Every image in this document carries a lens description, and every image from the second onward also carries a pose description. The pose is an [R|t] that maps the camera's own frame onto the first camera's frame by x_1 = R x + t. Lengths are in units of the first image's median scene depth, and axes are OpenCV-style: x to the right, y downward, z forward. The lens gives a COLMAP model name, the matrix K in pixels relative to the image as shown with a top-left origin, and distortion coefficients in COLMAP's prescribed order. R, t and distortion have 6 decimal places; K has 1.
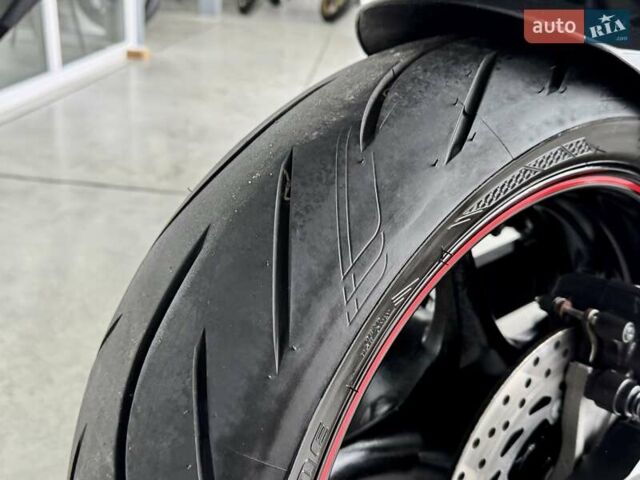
lens RADIAL K [[615.1, 0, 320.0], [0, 615.1, 240.0], [0, 0, 1]] dist [0.143266, -0.264764]
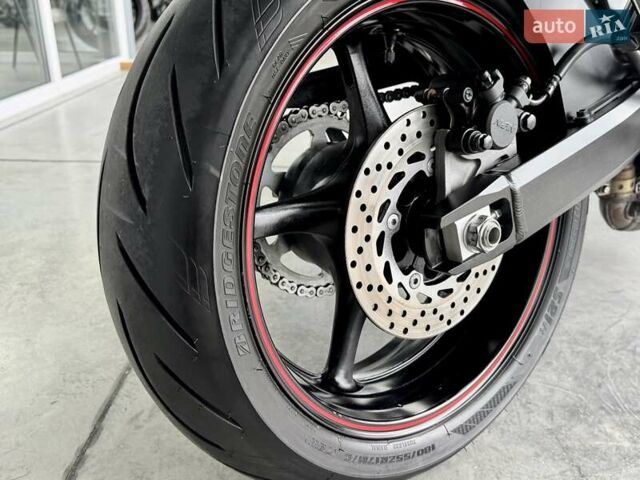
lens RADIAL K [[608.4, 0, 311.6], [0, 608.4, 246.3], [0, 0, 1]] dist [0.156610, -0.254417]
pose [[0.996834, -0.077717, -0.016776, 0.123292], [0.077177, 0.996544, -0.030728, 0.523990], [0.019106, 0.029336, 0.999387, -0.456705]]
